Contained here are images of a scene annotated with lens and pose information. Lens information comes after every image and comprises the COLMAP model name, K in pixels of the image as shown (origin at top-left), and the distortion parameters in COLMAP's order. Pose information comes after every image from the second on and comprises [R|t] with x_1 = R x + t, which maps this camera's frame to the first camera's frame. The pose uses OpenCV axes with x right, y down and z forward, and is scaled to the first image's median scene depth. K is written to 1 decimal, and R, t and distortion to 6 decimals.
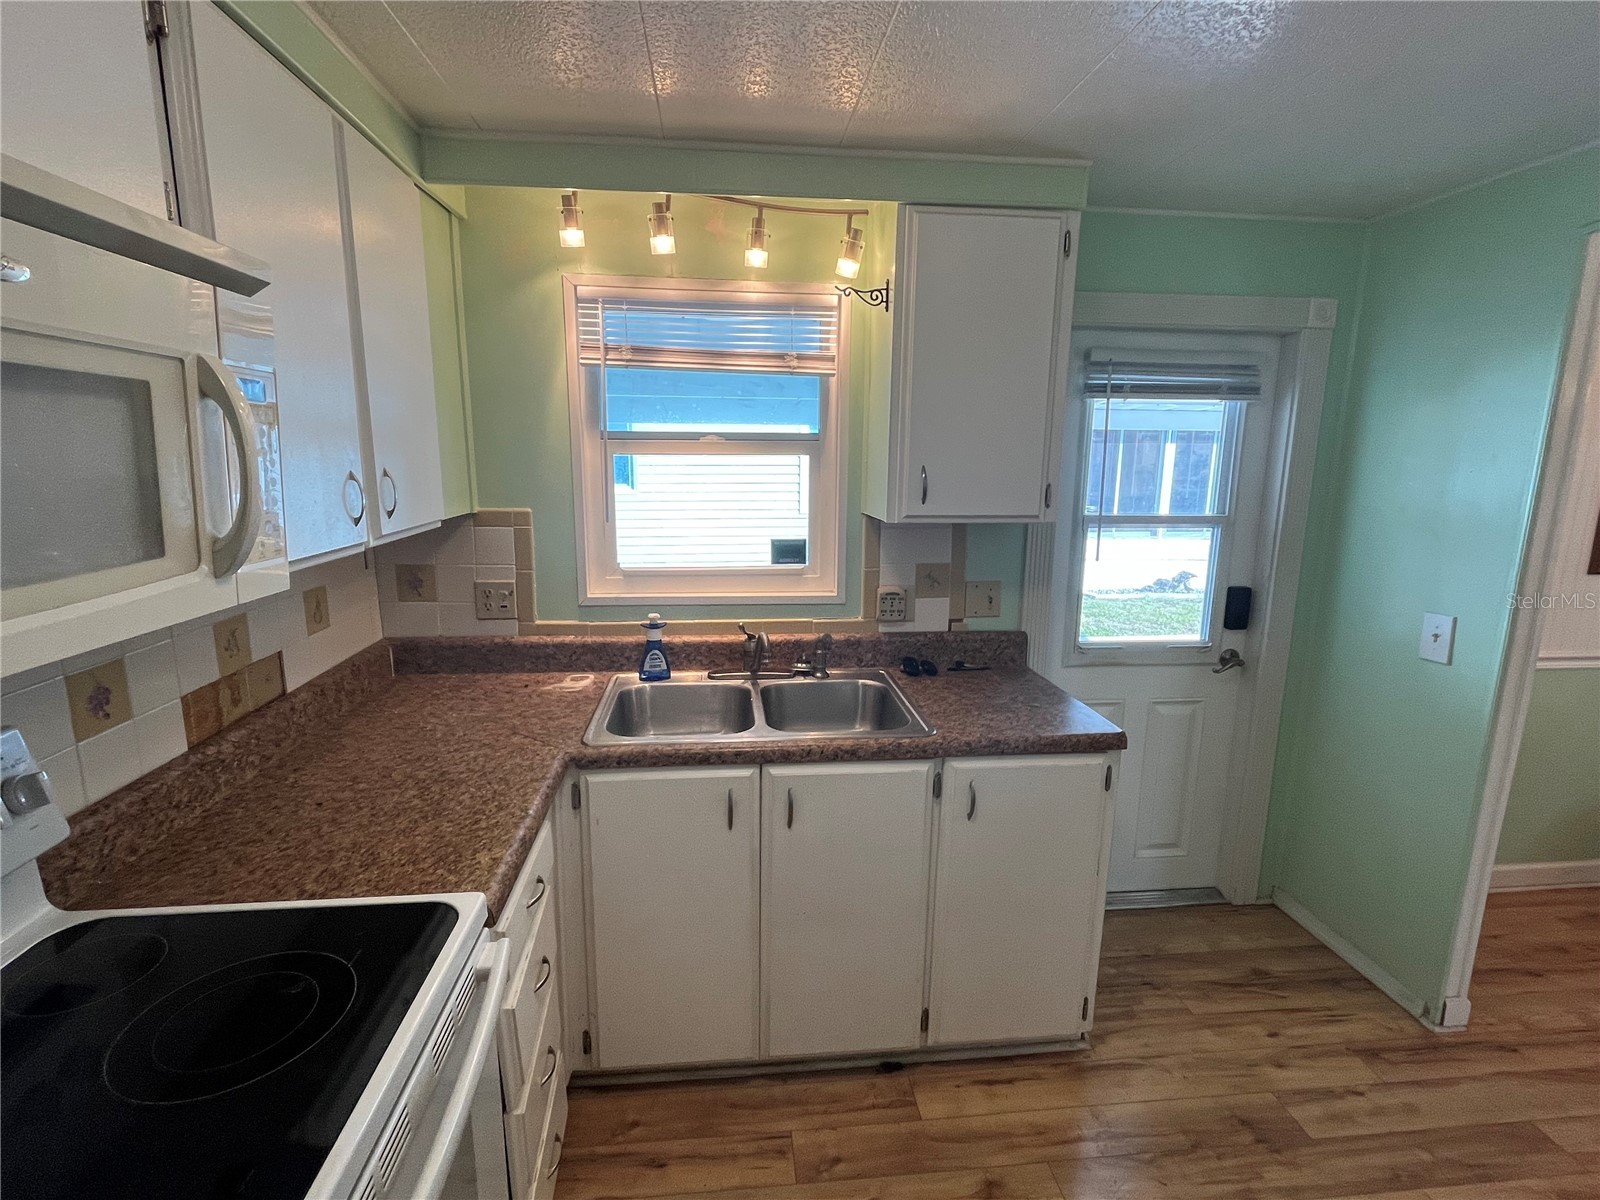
lens RADIAL K [[758.7, 0, 794.3], [0, 758.7, 599.8], [0, 0, 1]] dist [0.002648, -0.001112]
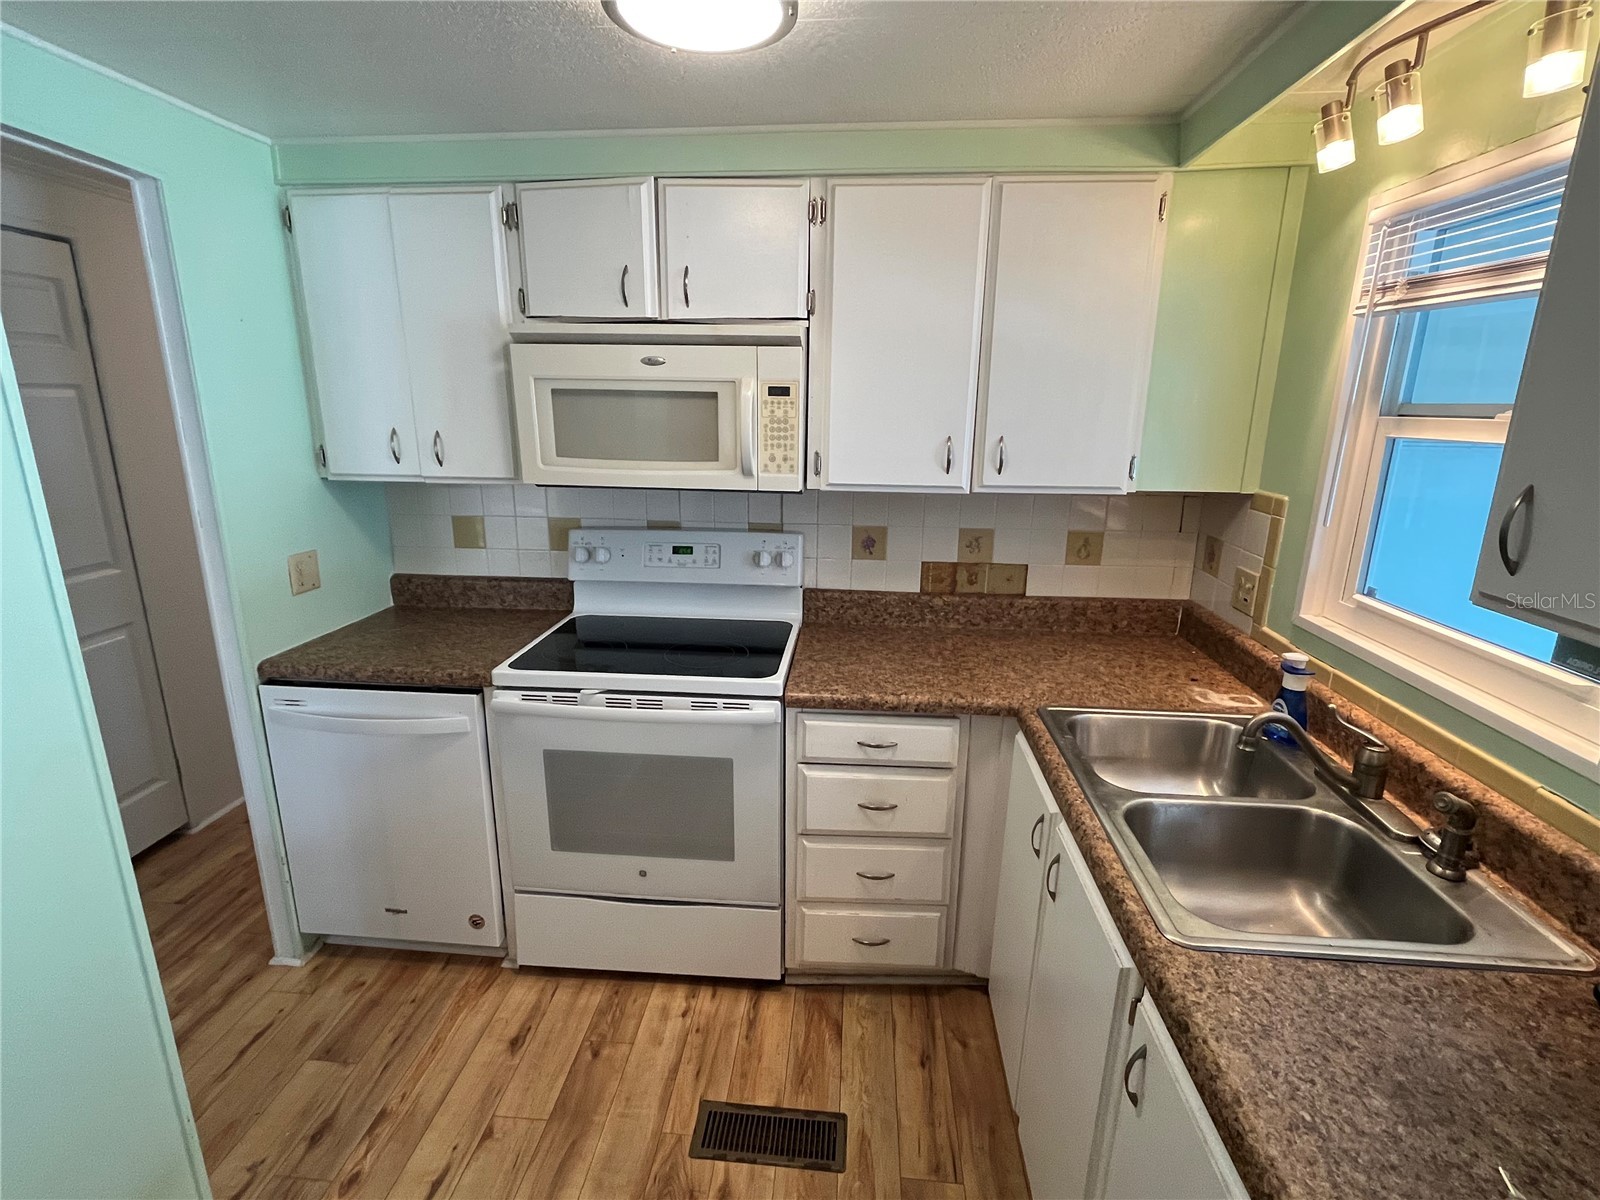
lens RADIAL K [[758.7, 0, 796.4], [0, 758.7, 593.3], [0, 0, 1]] dist [0.002648, -0.001112]
pose [[-0.178626, 0.234216, -0.955634, 0.752167], [-0.203924, 0.941352, 0.268833, -0.172755], [0.962553, 0.242897, -0.120388, 0.765984]]
